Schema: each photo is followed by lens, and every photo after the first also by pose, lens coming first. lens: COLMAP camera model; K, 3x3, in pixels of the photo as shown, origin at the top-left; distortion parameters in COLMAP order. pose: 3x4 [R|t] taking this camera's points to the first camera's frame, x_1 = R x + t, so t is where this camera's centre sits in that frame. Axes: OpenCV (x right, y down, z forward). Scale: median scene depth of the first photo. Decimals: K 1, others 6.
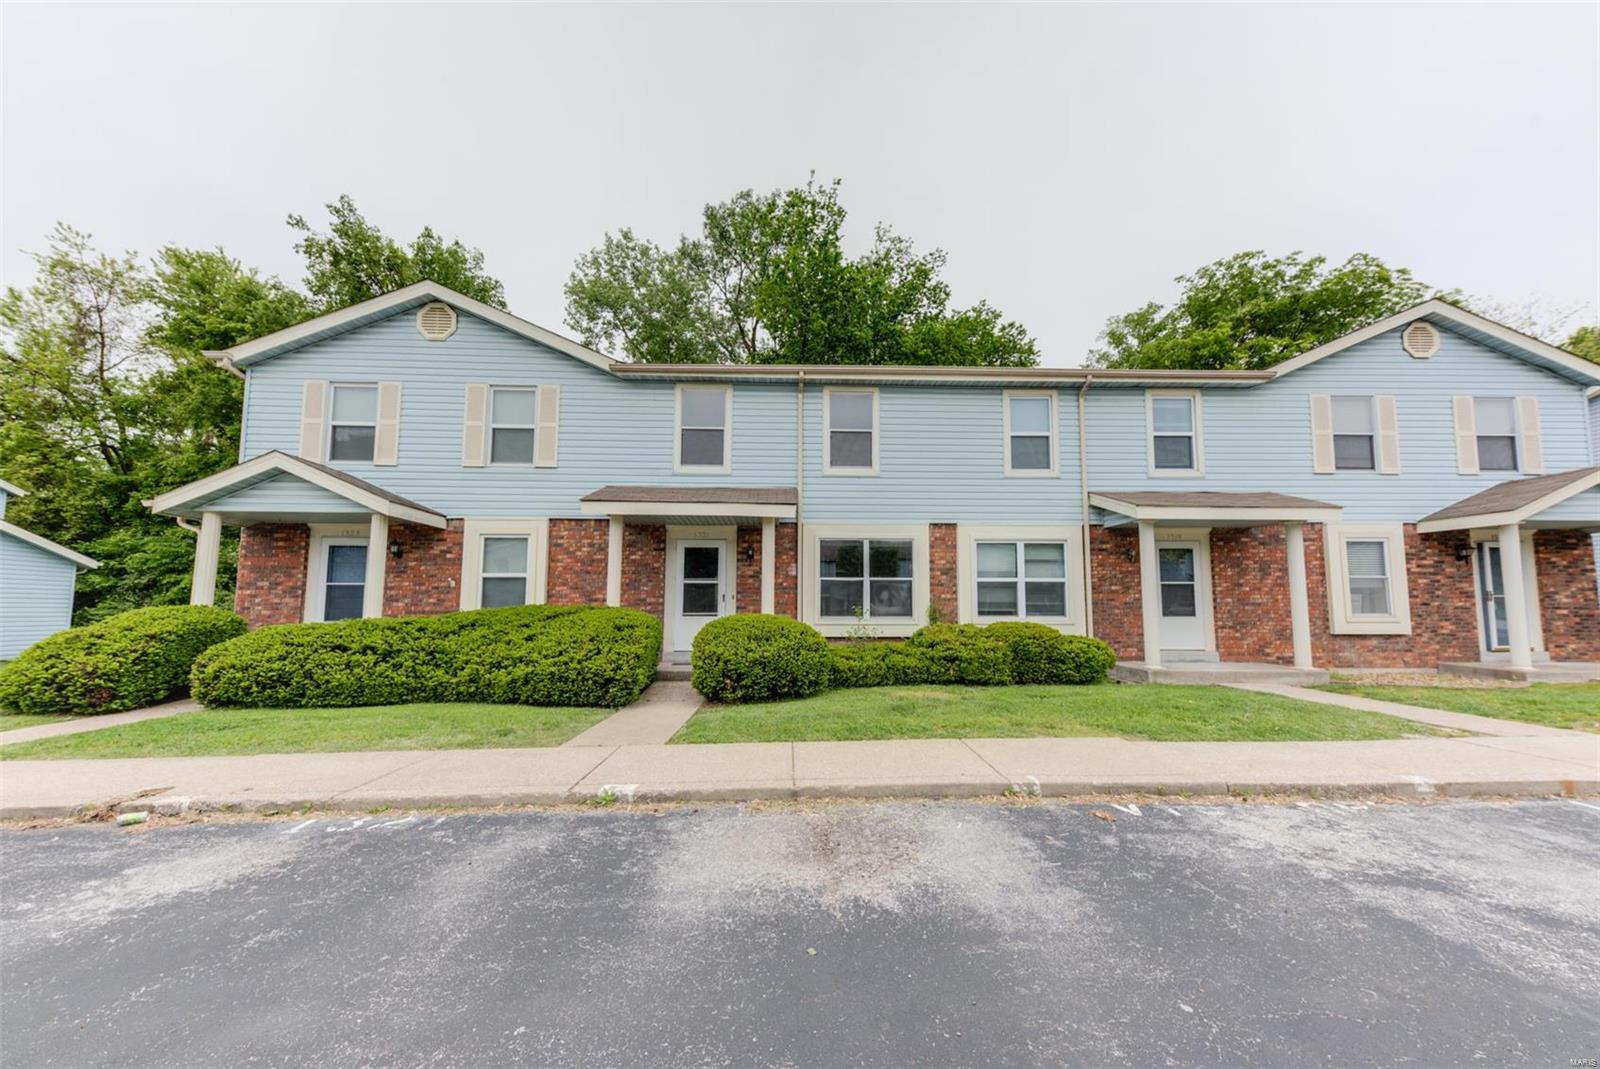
lens RADIAL K [[554.4, 0, 811.5], [0, 554.4, 534.5], [0, 0, 1]] dist [0.025848, -0.005542]
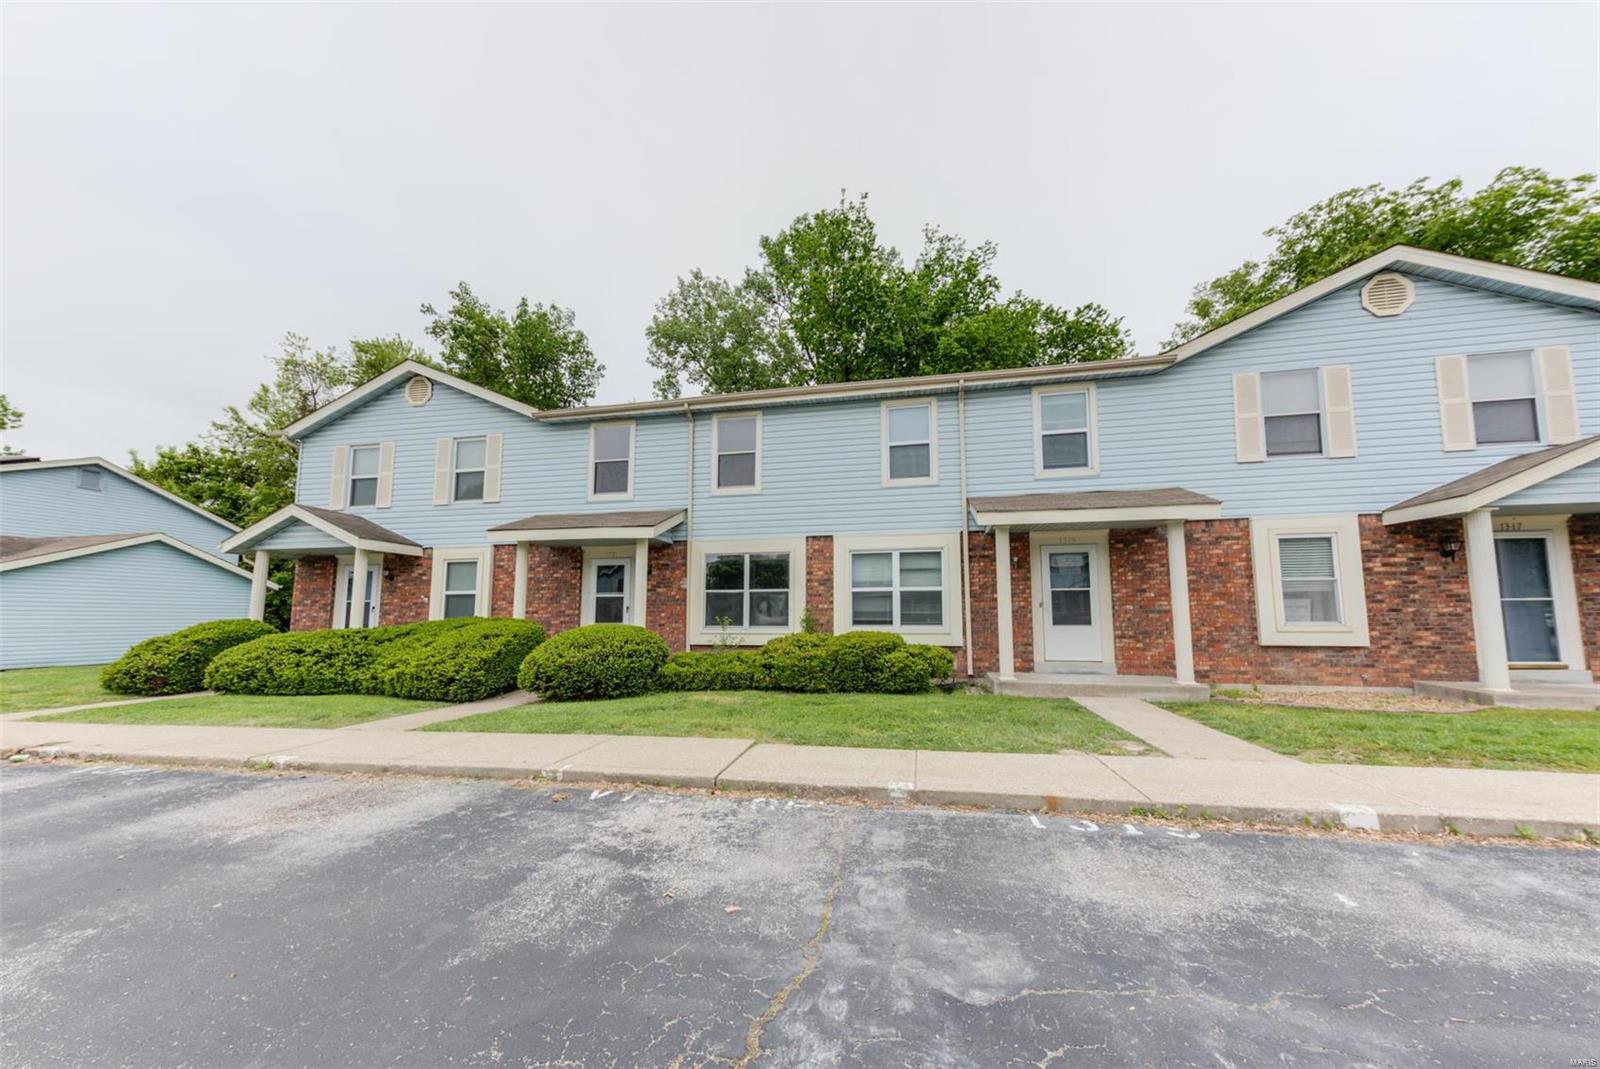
lens RADIAL K [[554.4, 0, 811.5], [0, 554.4, 533.2], [0, 0, 1]] dist [0.025848, -0.005542]
pose [[0.971491, -0.039624, -0.233741, 0.462402], [0.036181, 0.999165, -0.019004, -0.005806], [0.234299, 0.010006, 0.972113, -0.012041]]
